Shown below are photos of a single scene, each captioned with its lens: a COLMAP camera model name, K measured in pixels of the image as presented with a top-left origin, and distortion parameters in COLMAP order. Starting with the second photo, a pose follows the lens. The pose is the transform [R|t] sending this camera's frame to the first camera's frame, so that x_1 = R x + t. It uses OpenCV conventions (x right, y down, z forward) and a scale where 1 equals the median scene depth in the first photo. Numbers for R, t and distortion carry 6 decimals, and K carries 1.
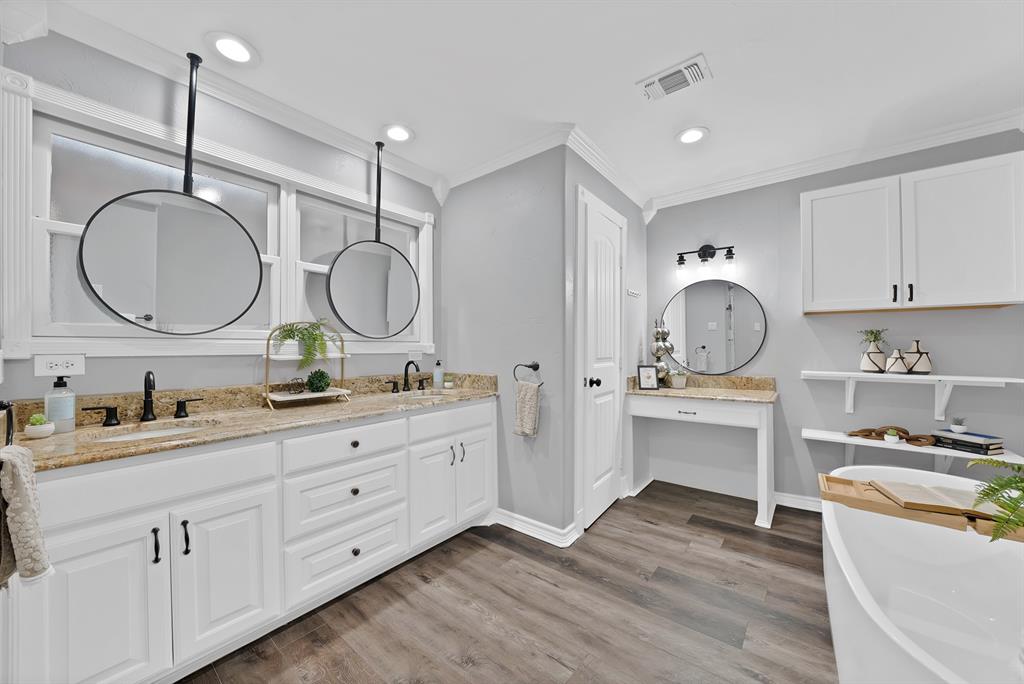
lens RADIAL K [[371.2, 0, 517.7], [0, 371.2, 344.6], [0, 0, 1]] dist [-0.024156, 0.002018]
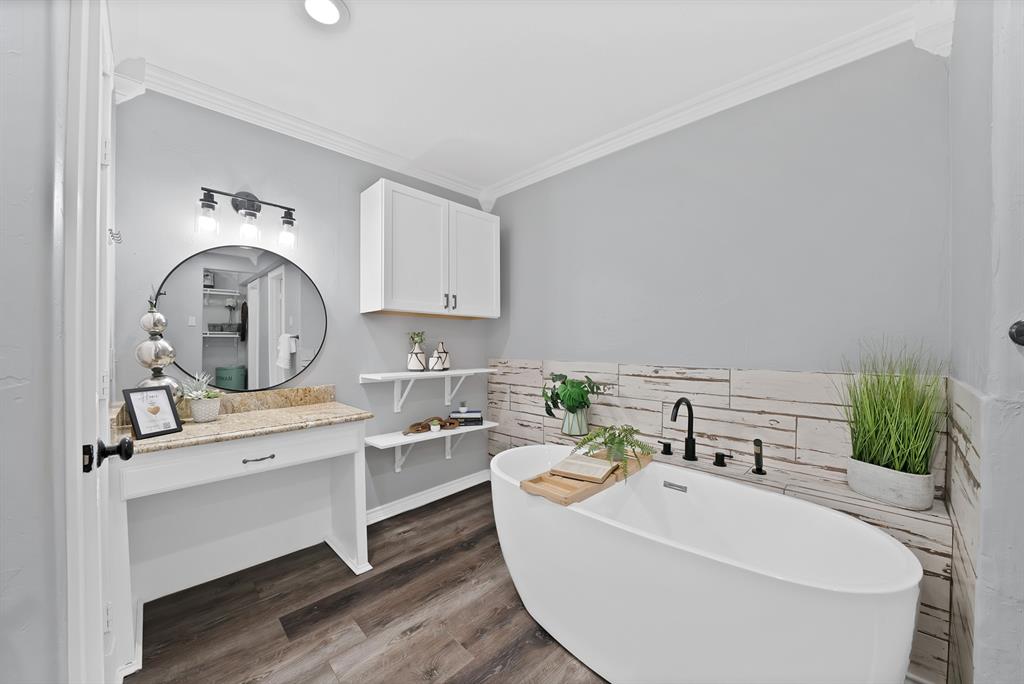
lens RADIAL K [[371.2, 0, 513.7], [0, 371.2, 348.7], [0, 0, 1]] dist [-0.024156, 0.002018]
pose [[0.132494, -0.007349, 0.991157, -0.082449], [-0.001782, 0.999969, 0.007653, -0.000036], [-0.991182, -0.002780, 0.132476, 0.556318]]
